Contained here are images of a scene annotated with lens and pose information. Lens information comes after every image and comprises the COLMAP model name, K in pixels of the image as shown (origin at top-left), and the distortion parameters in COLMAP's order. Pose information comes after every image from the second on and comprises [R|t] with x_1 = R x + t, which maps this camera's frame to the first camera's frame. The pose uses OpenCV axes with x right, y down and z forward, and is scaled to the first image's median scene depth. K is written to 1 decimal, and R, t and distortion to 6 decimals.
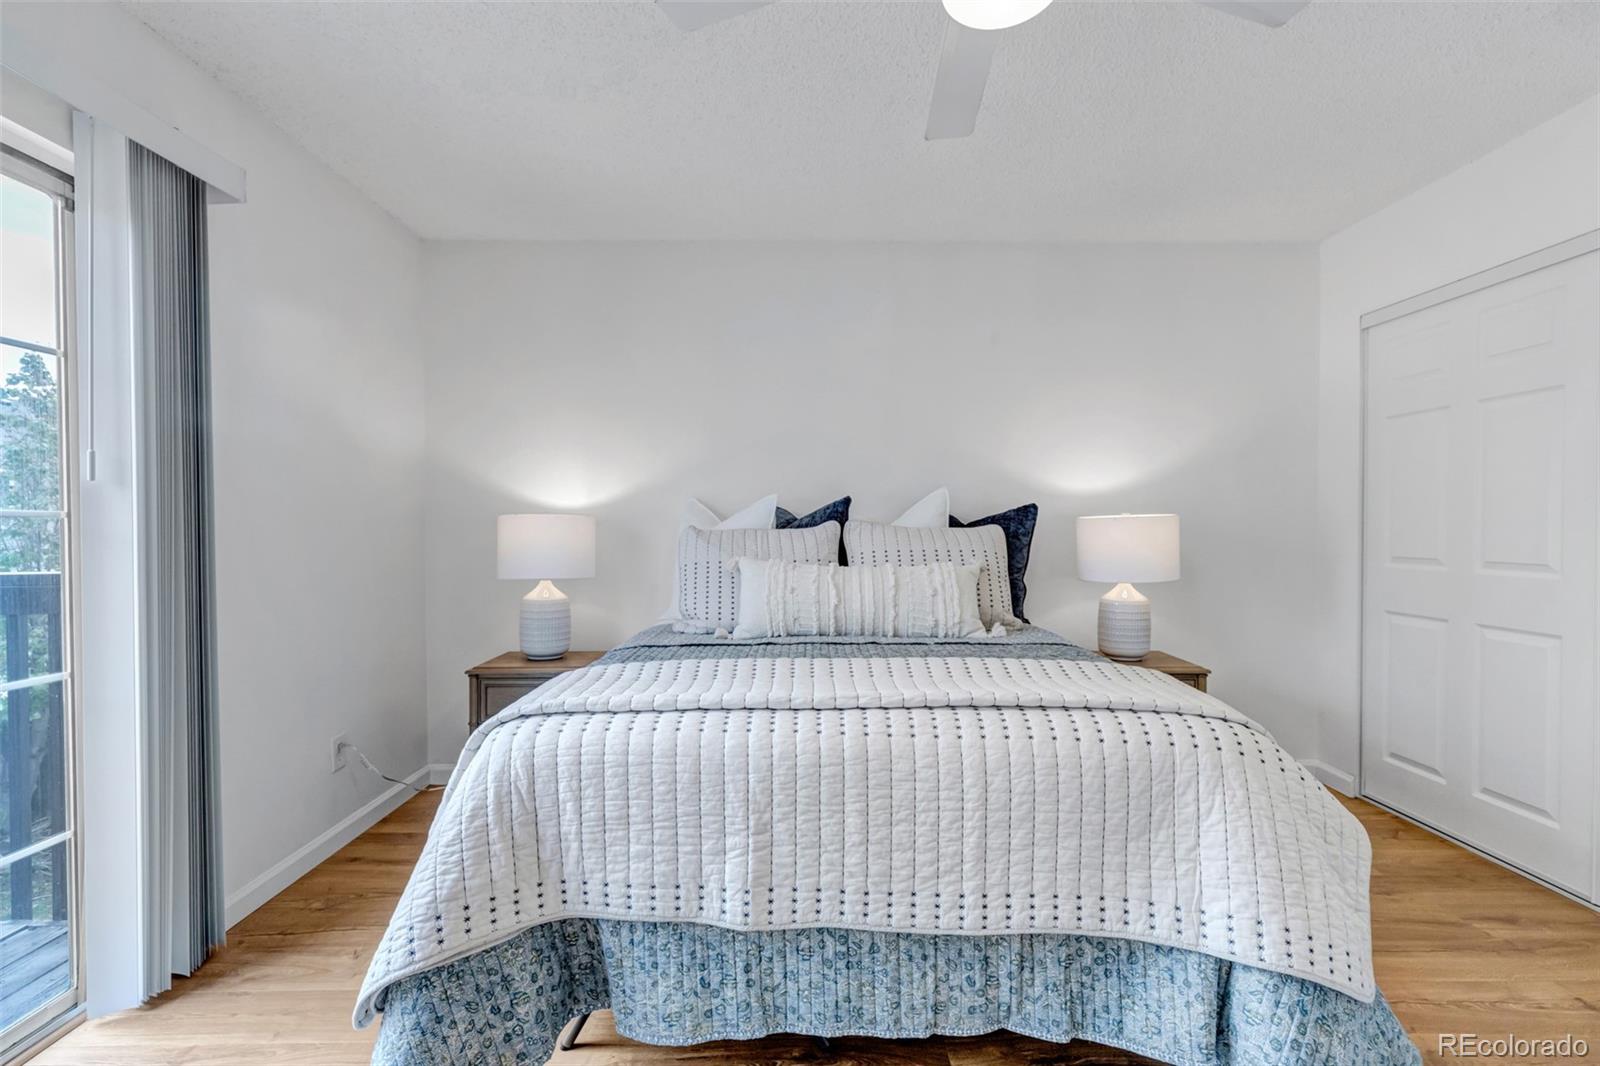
lens RADIAL K [[735.3, 0, 801.7], [0, 735.3, 535.5], [0, 0, 1]] dist [0.001743, 0.000898]
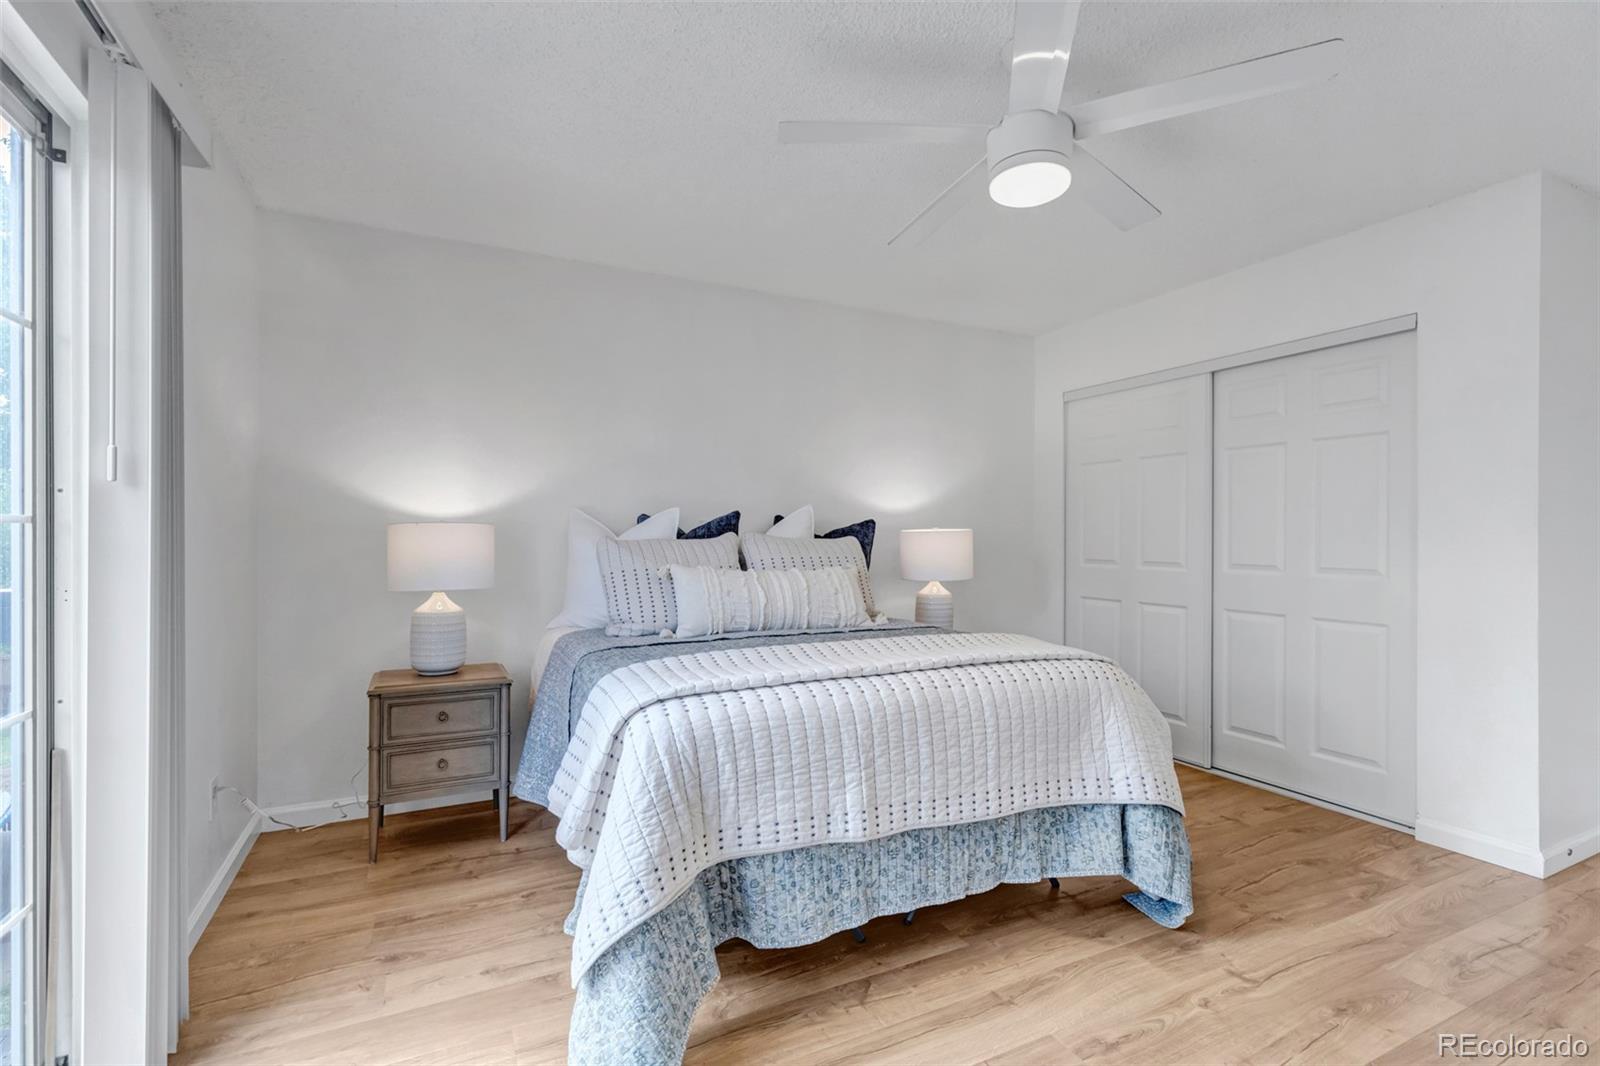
lens RADIAL K [[731.9, 0, 800.0], [0, 731.9, 533.0], [0, 0, 1]] dist [0.003658, -0.000287]
pose [[0.901361, 0.006387, 0.433021, -0.736896], [0.001107, 0.999854, -0.017052, 0.001456], [-0.433067, 0.015849, 0.901223, -0.149343]]
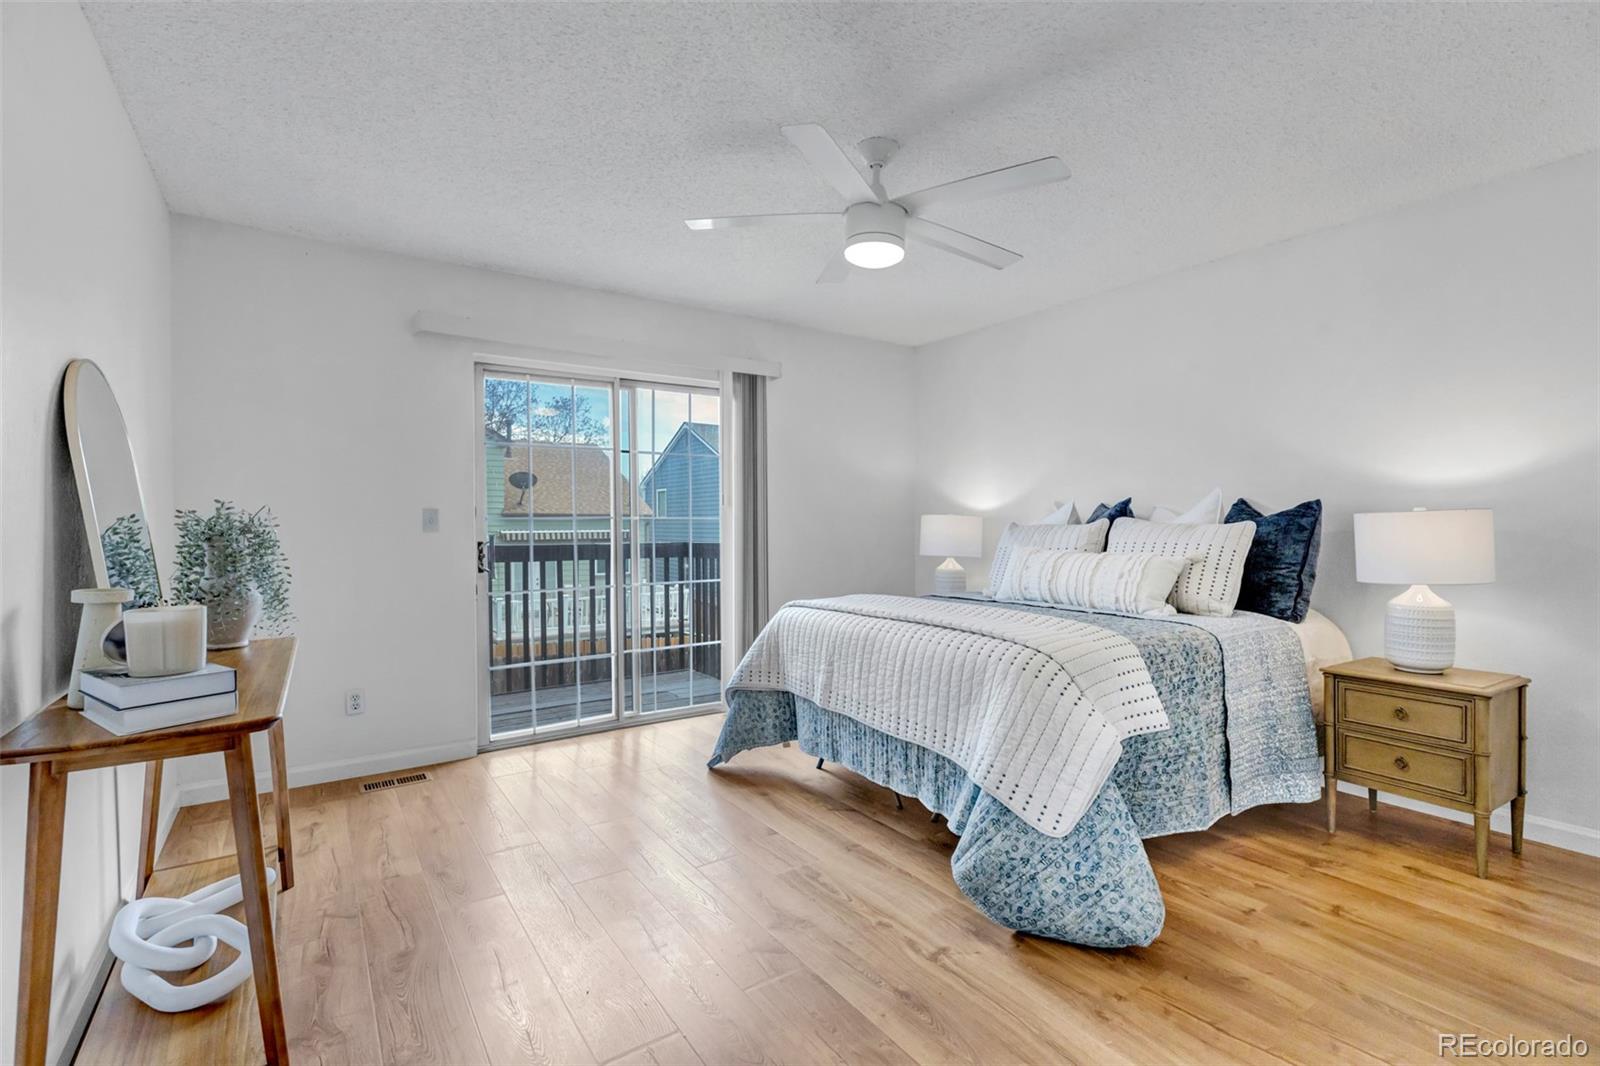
lens RADIAL K [[731.9, 0, 800.0], [0, 731.9, 533.0], [0, 0, 1]] dist [0.003658, -0.000287]
pose [[0.553177, 0.011641, -0.832982, 1.650950], [-0.010251, 0.999922, 0.007166, 0.004075], [0.833001, 0.004574, 0.553253, -0.251835]]
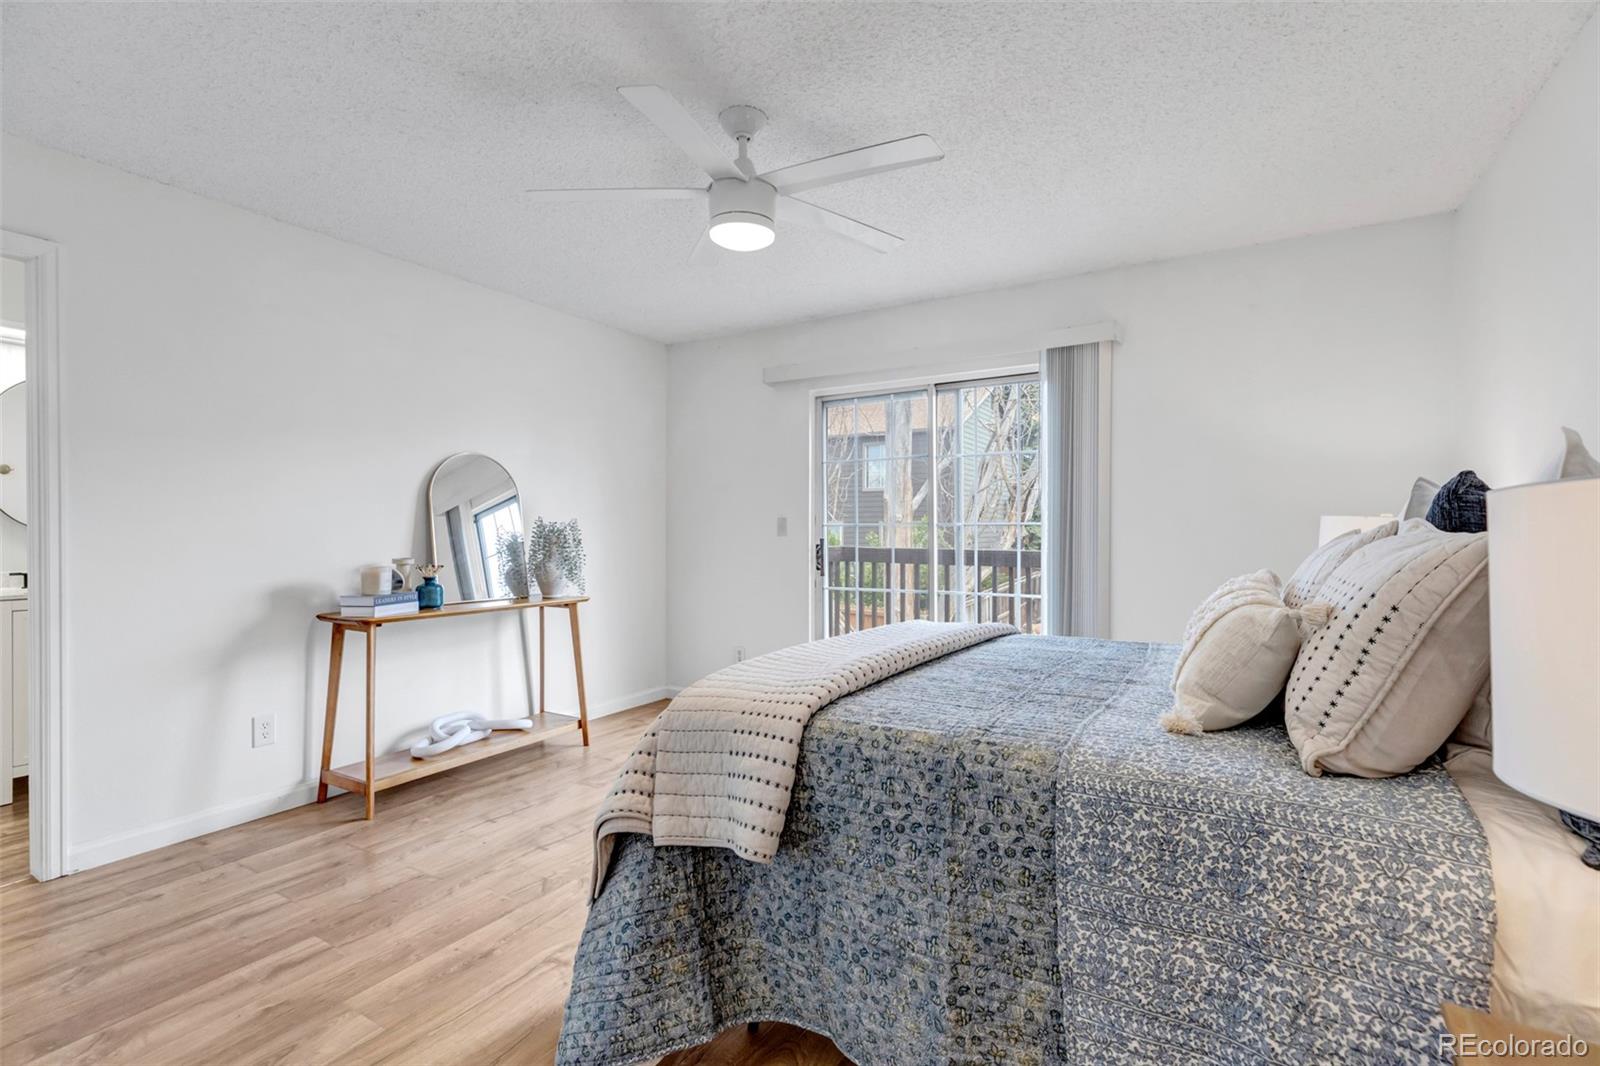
lens RADIAL K [[731.9, 0, 800.0], [0, 731.9, 533.0], [0, 0, 1]] dist [0.003658, -0.000287]
pose [[-0.525097, 0.007374, -0.851011, 1.582828], [-0.009386, 0.999851, 0.014456, -0.027778], [0.850991, 0.015578, -0.524950, 1.878302]]
